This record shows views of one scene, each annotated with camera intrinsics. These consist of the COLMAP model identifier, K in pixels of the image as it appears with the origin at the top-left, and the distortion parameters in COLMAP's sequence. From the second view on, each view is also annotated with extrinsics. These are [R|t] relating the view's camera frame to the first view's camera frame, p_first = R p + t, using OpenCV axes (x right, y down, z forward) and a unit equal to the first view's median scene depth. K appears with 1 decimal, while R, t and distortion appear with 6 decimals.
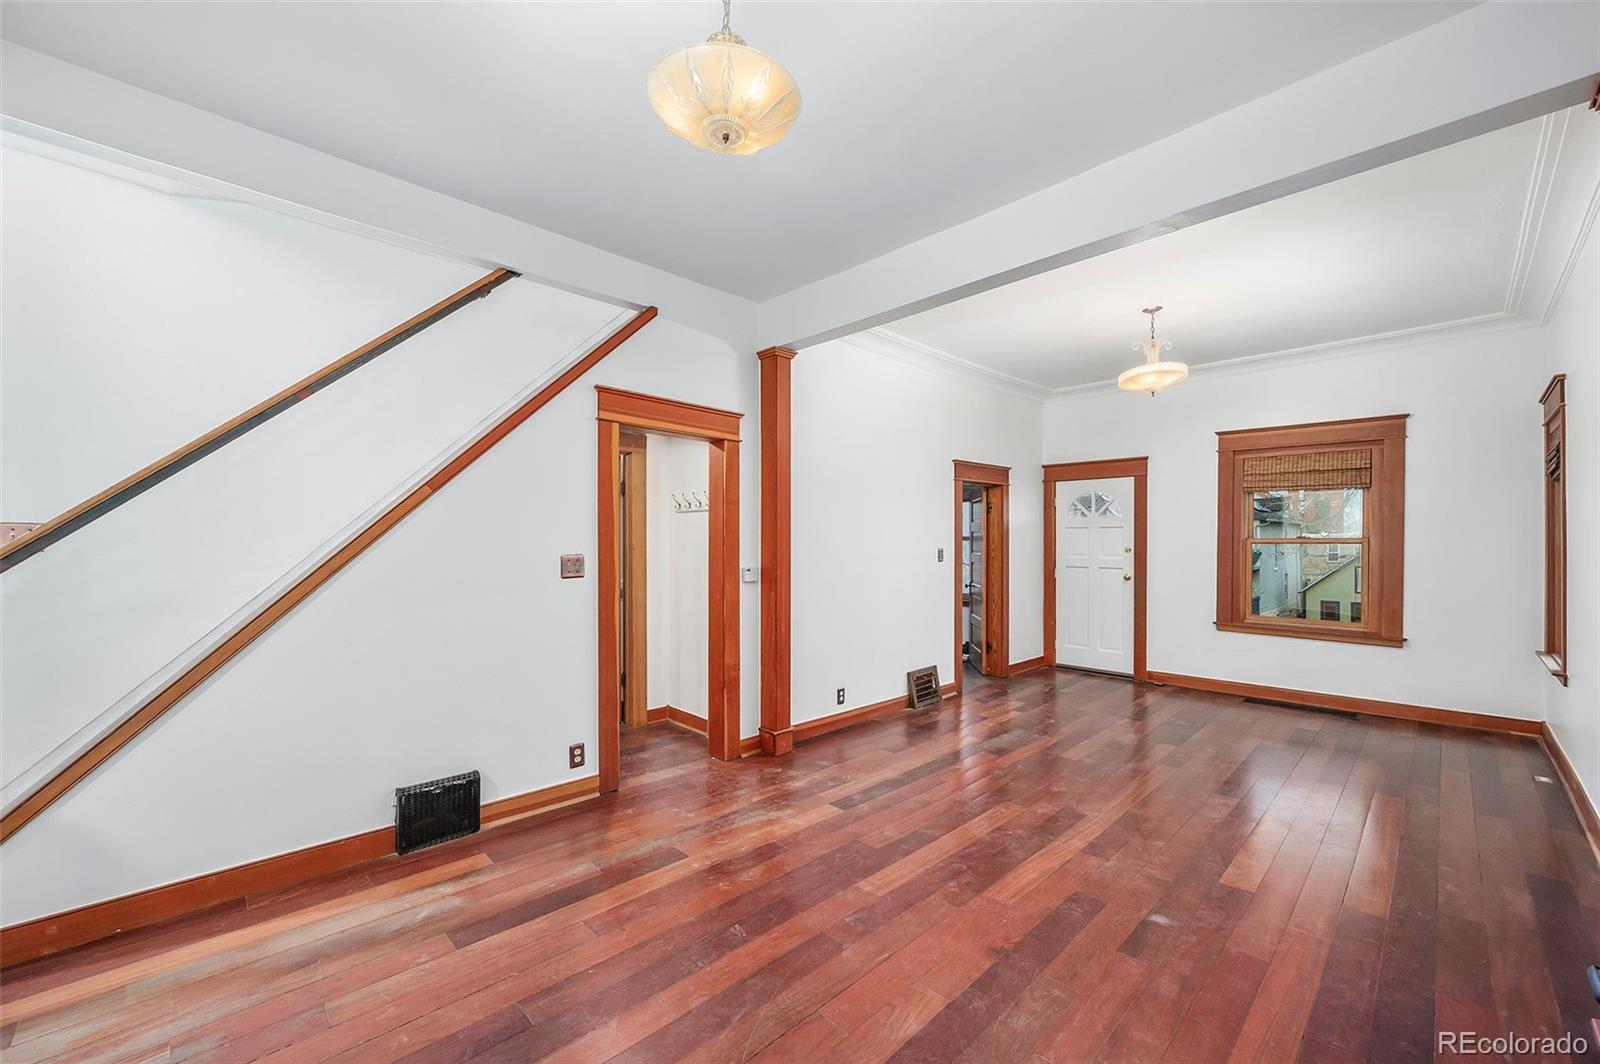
lens RADIAL K [[628.4, 0, 814.1], [0, 628.4, 540.5], [0, 0, 1]] dist [-0.003223, 0.000274]
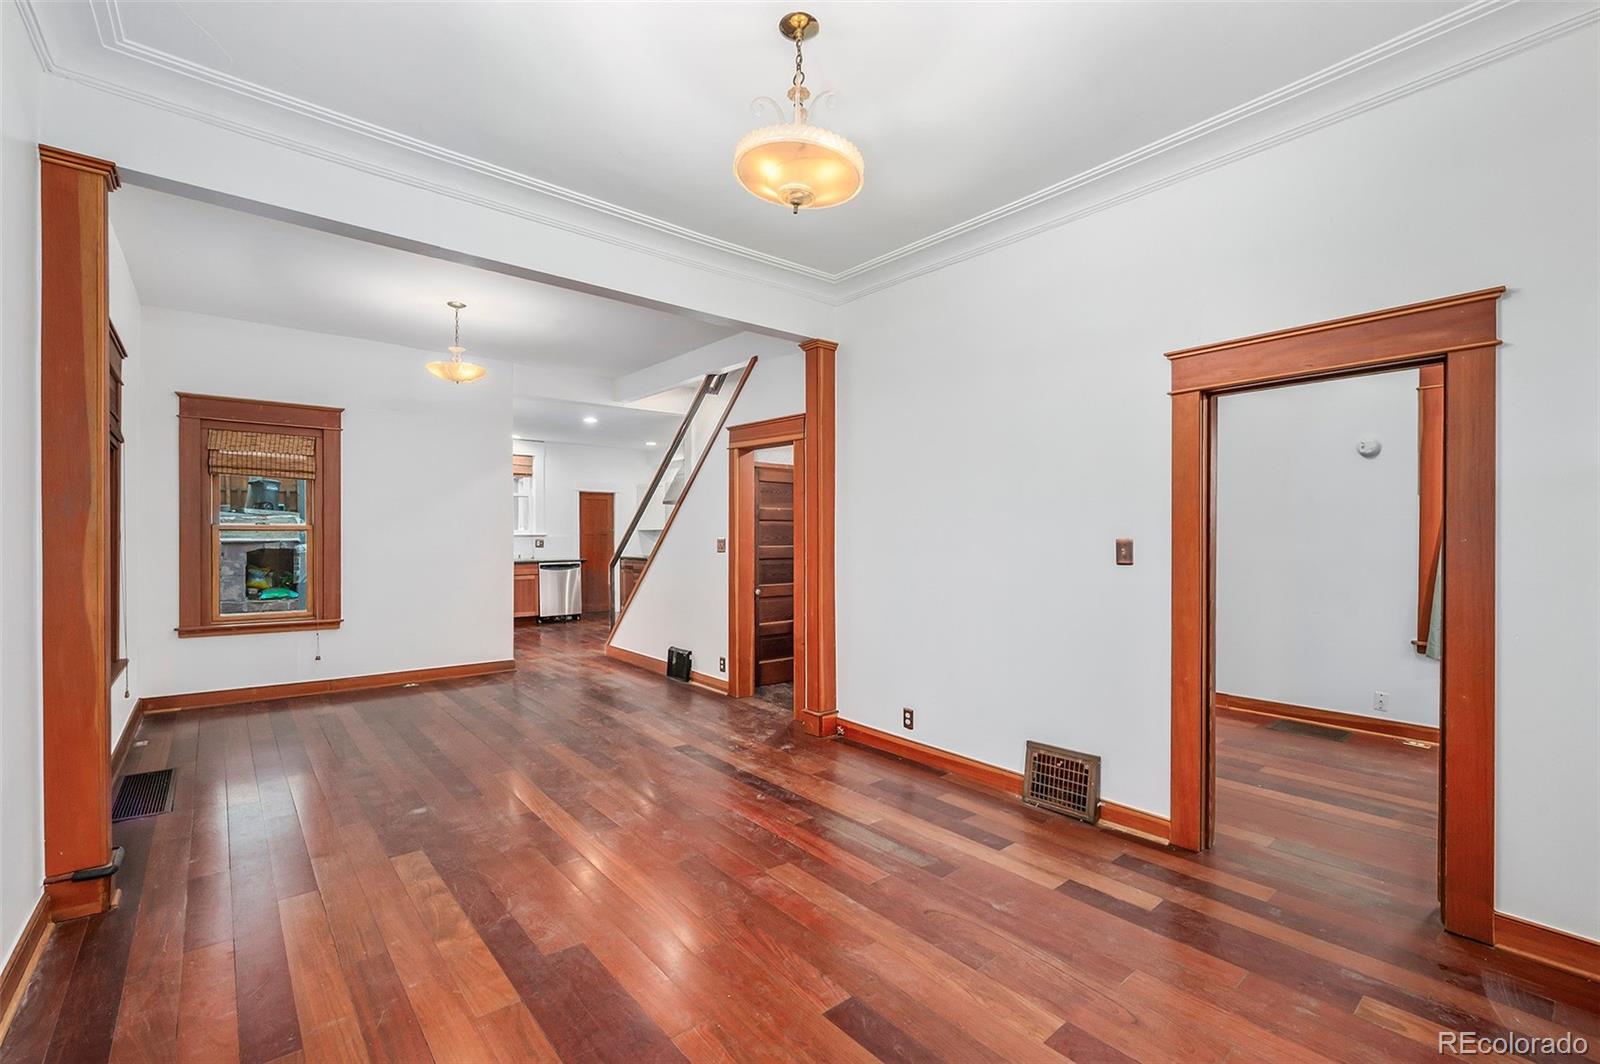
lens RADIAL K [[696.9, 0, 798.8], [0, 696.9, 541.5], [0, 0, 1]] dist [-0.000375, 0.000003]
pose [[-0.081771, 0.009295, -0.996608, 1.304328], [0.000706, 0.999957, 0.009268, 0.014973], [0.996651, 0.000054, -0.081775, 1.285131]]
